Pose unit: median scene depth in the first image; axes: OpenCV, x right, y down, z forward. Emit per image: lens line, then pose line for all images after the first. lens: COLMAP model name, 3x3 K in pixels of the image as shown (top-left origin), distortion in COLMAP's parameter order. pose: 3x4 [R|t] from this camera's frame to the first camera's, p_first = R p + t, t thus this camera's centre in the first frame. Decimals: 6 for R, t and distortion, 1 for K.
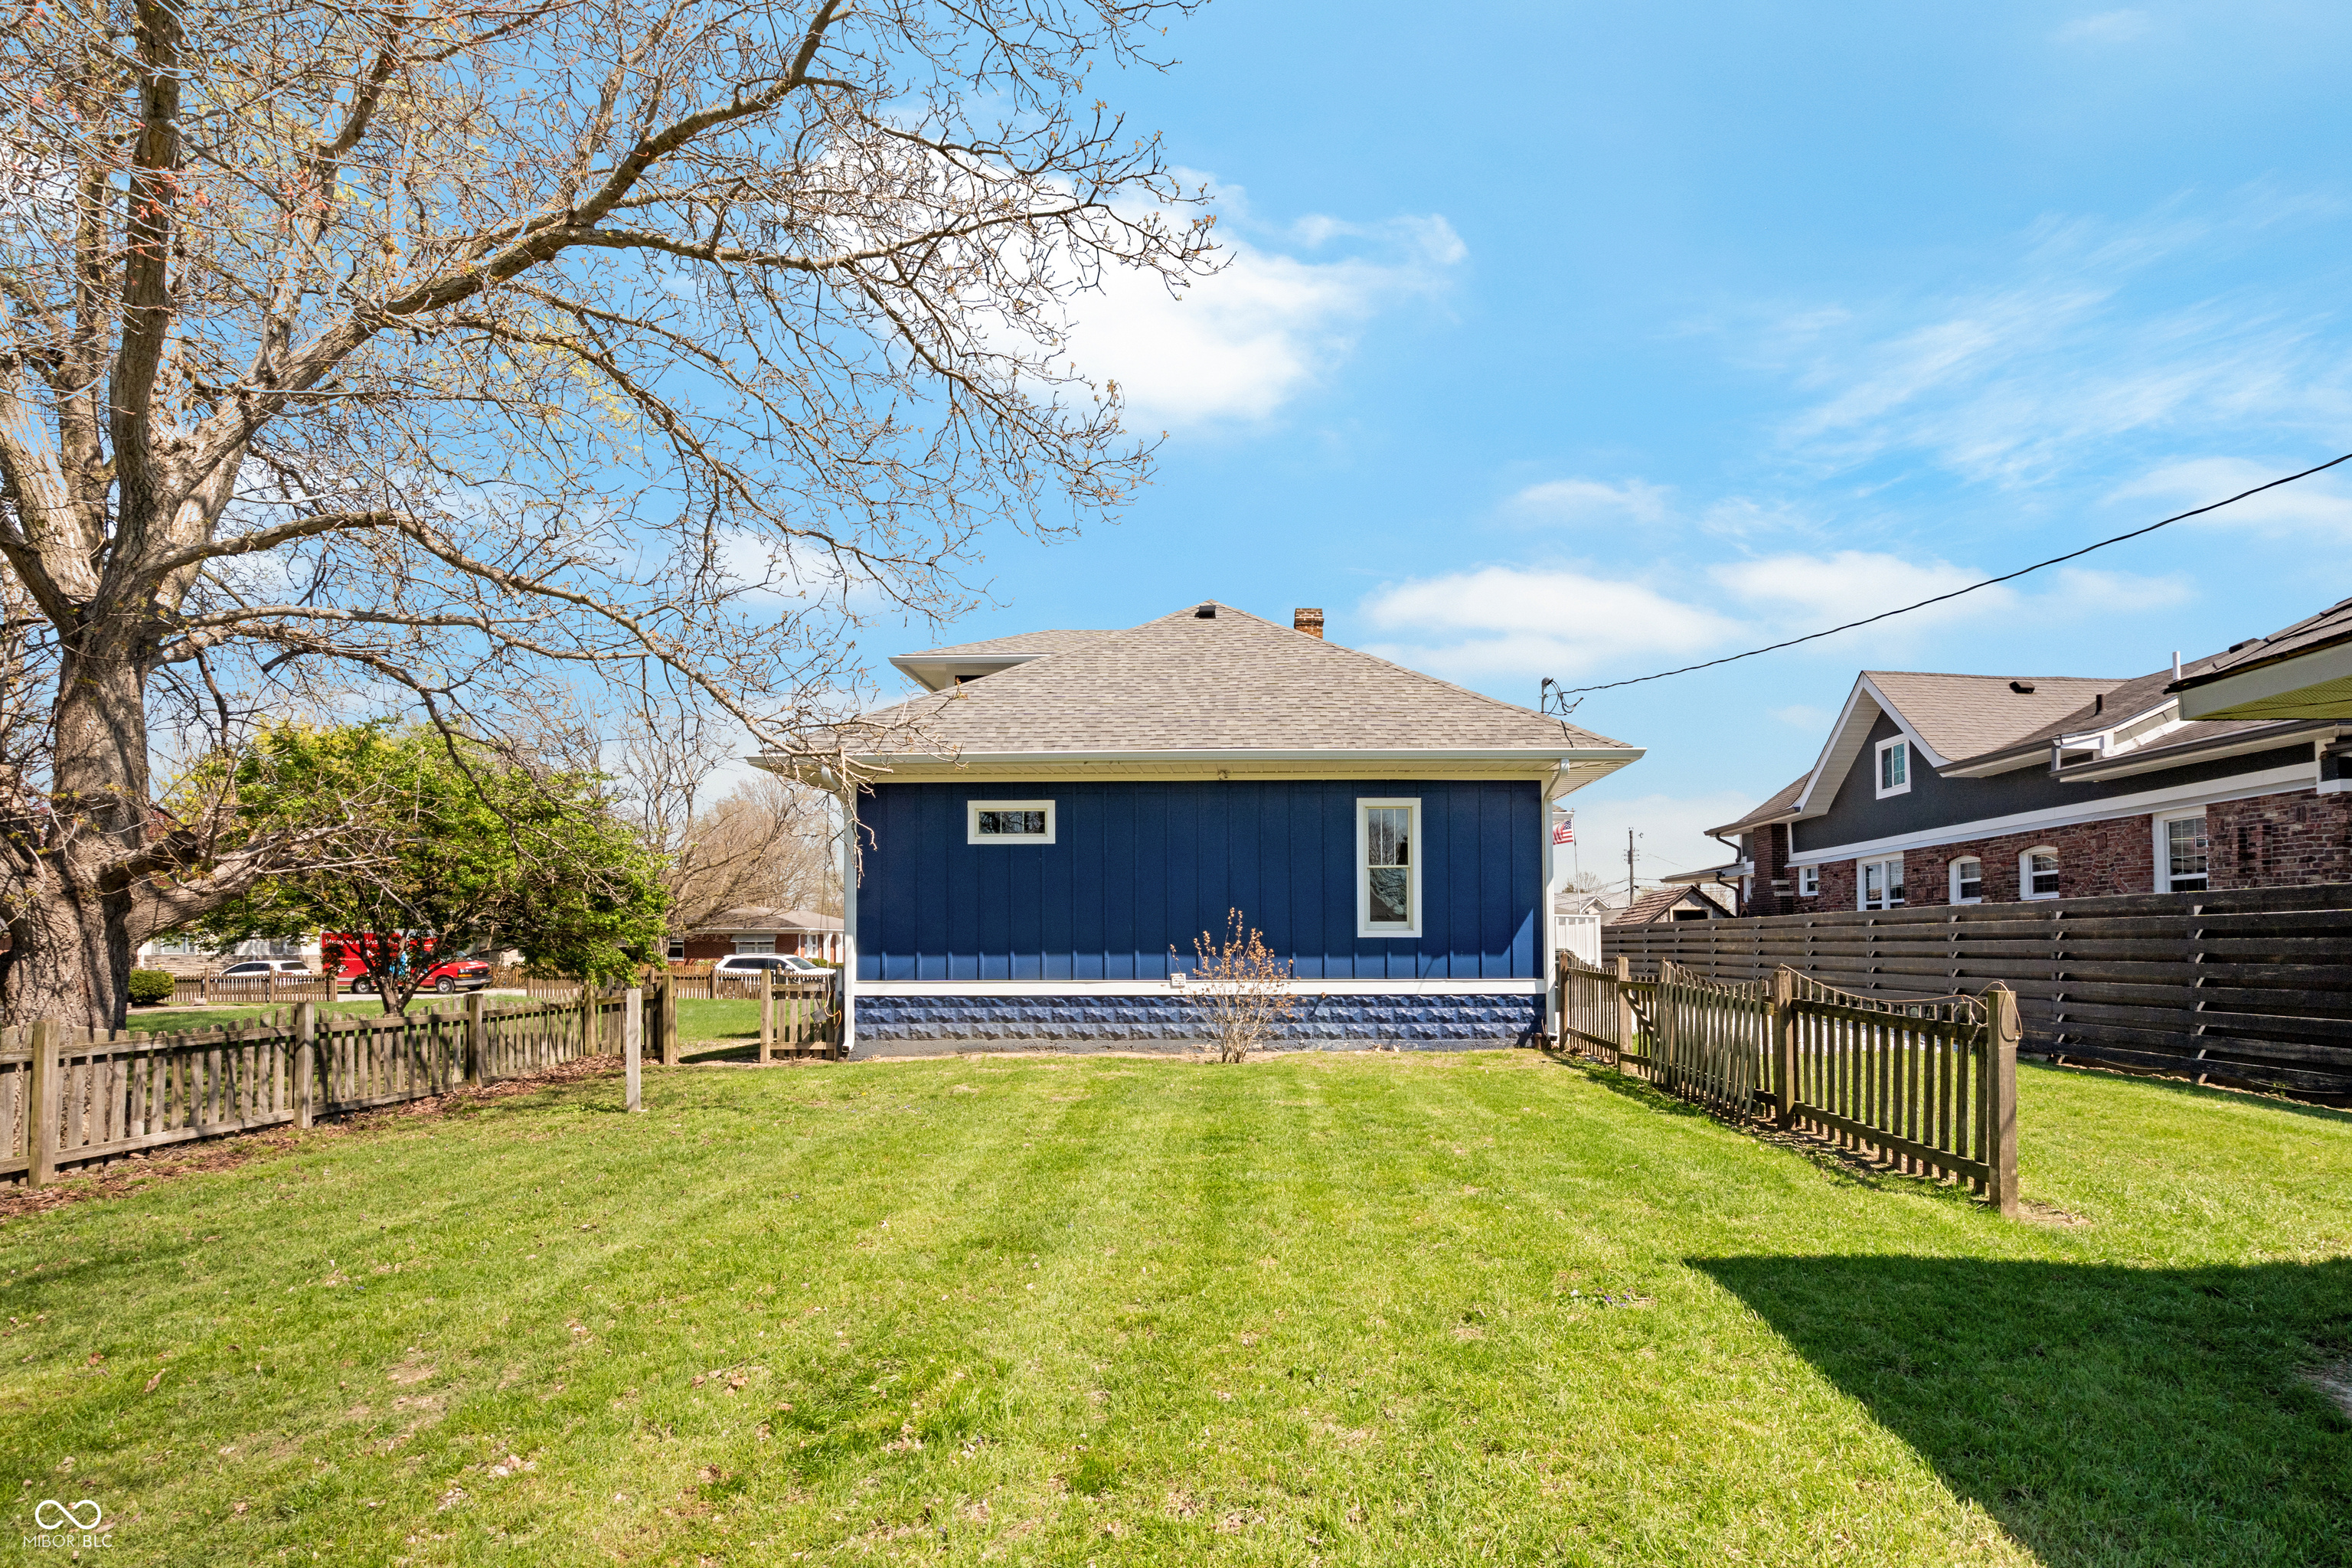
lens RADIAL K [[1104.1, 0, 1180.0], [0, 1104.1, 829.8], [0, 0, 1]] dist [0.000398, -0.000101]
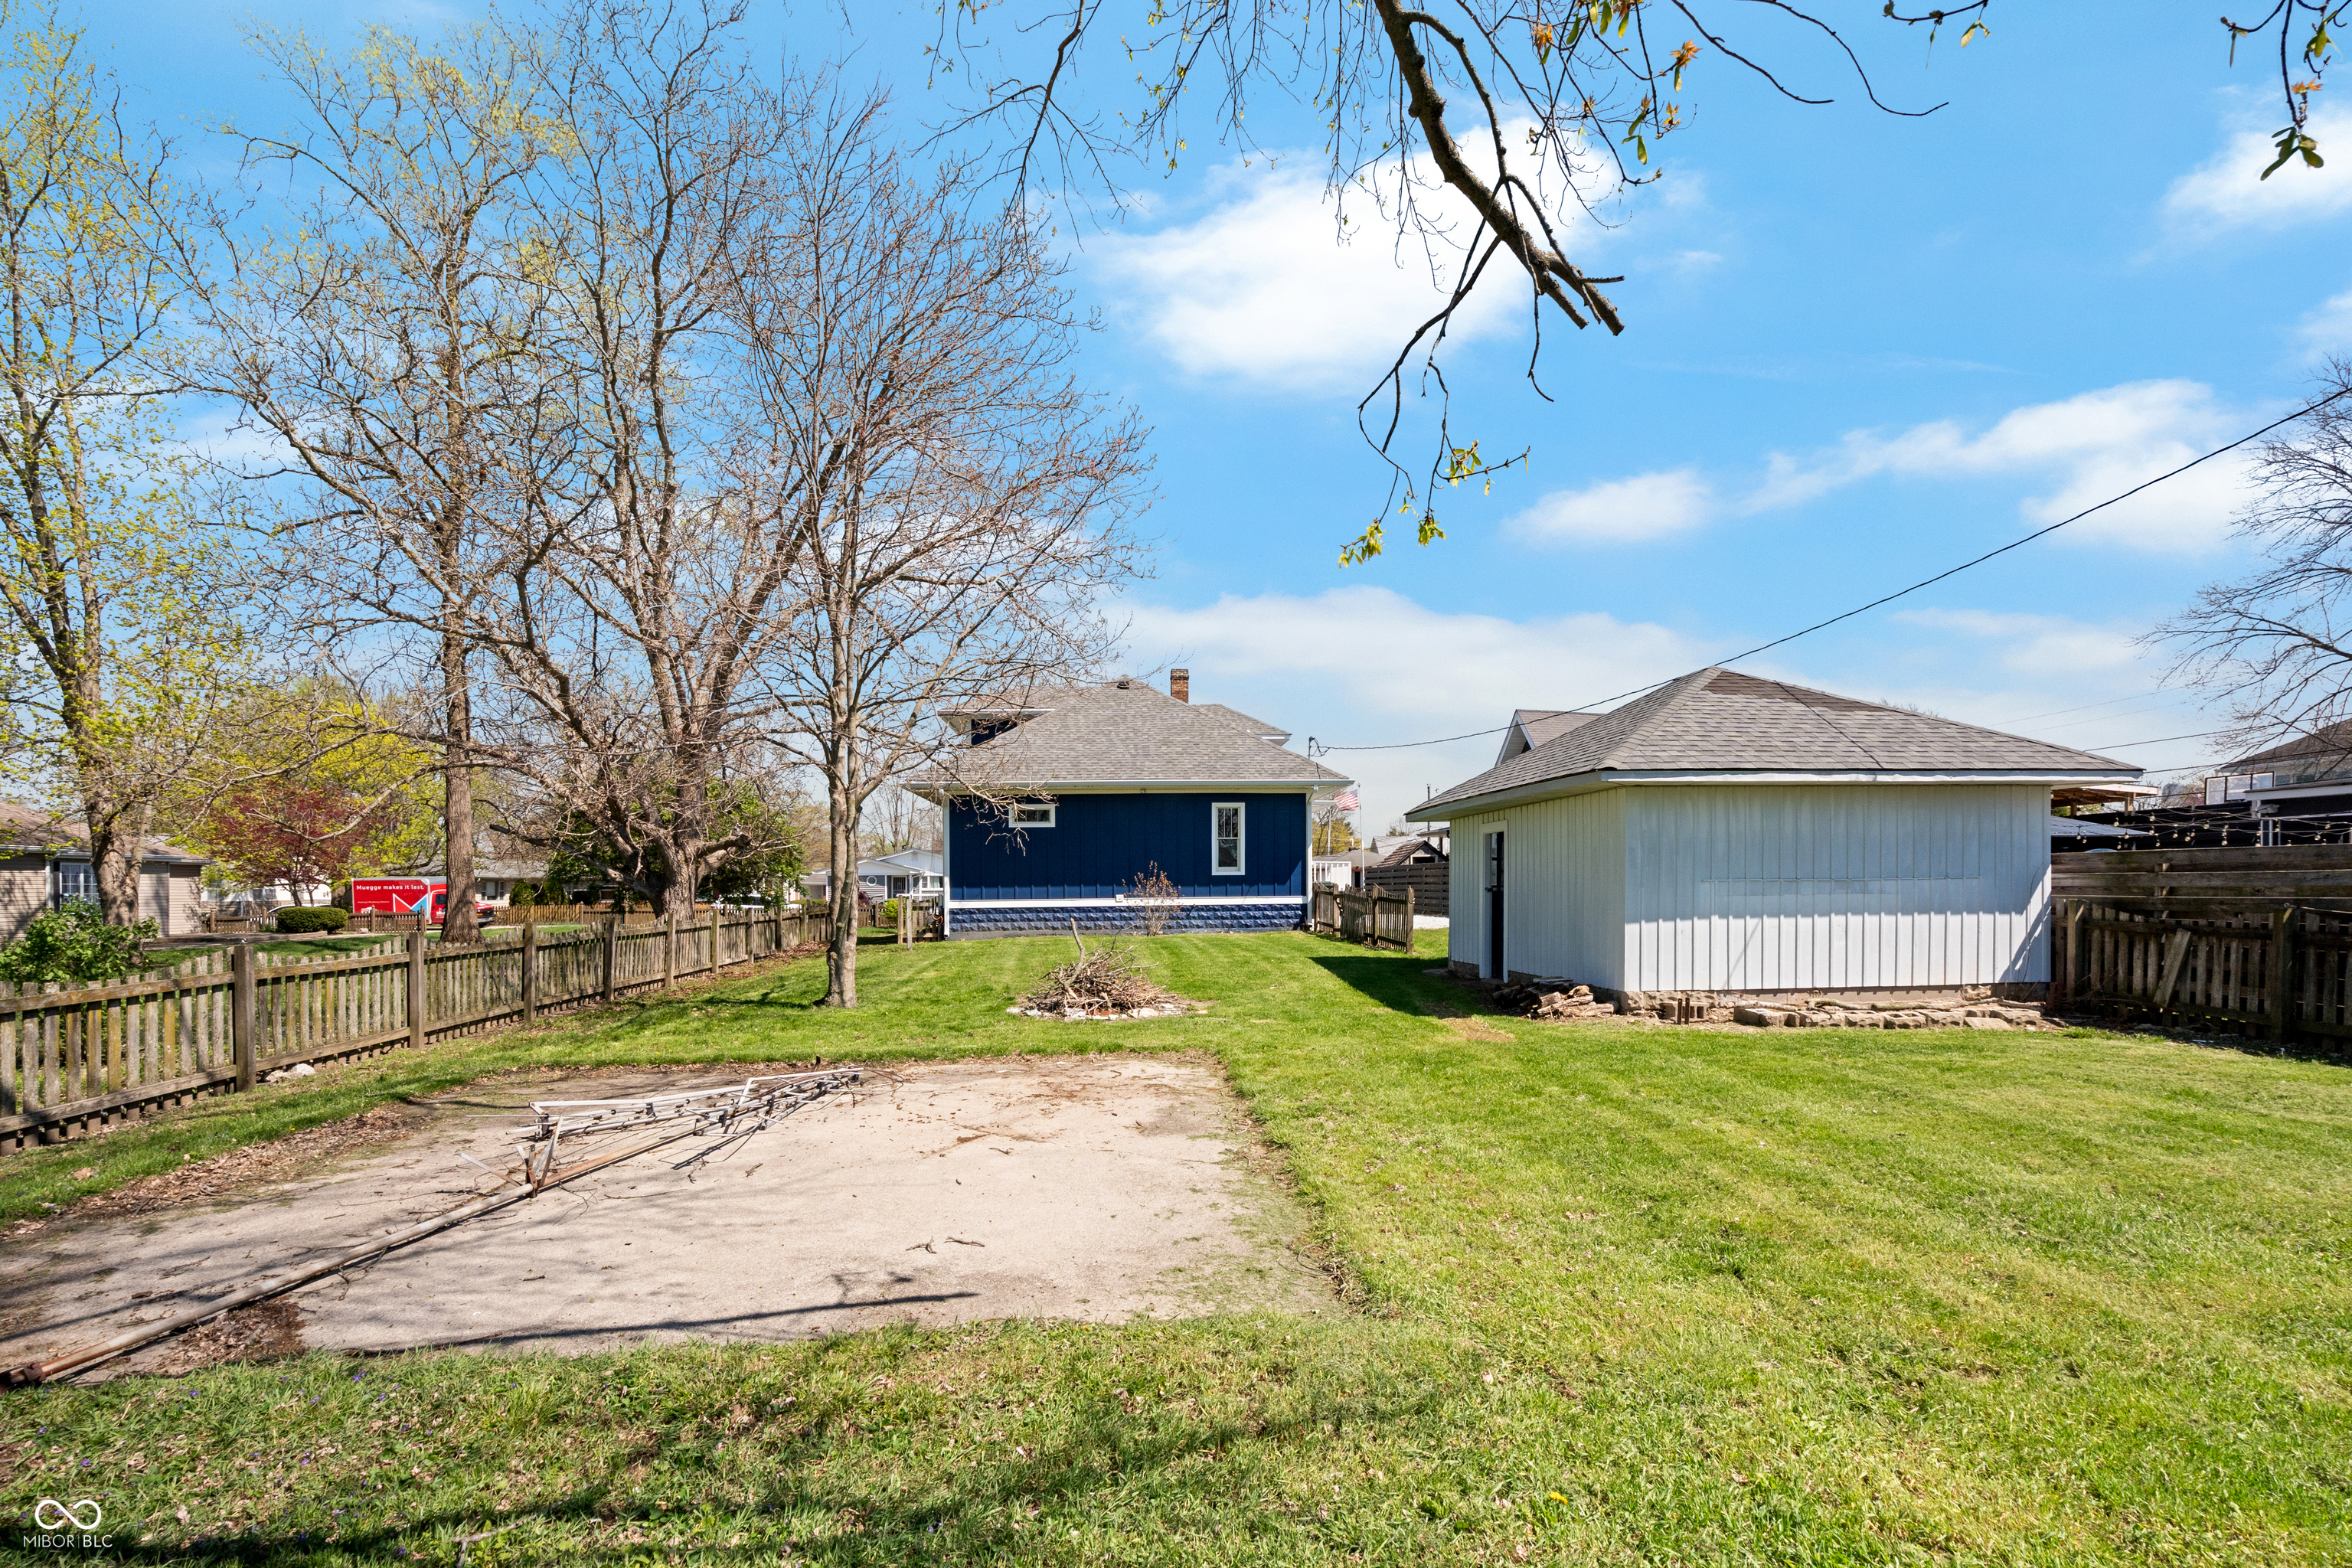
lens RADIAL K [[1083.8, 0, 1176.0], [0, 1083.8, 784.0], [0, 0, 1]] dist [0.072294, 0.000052]
pose [[0.989964, 0.004647, 0.141240, -0.170786], [-0.005981, 0.999941, 0.009021, -0.079035], [-0.141190, -0.009775, 0.989934, -0.869373]]
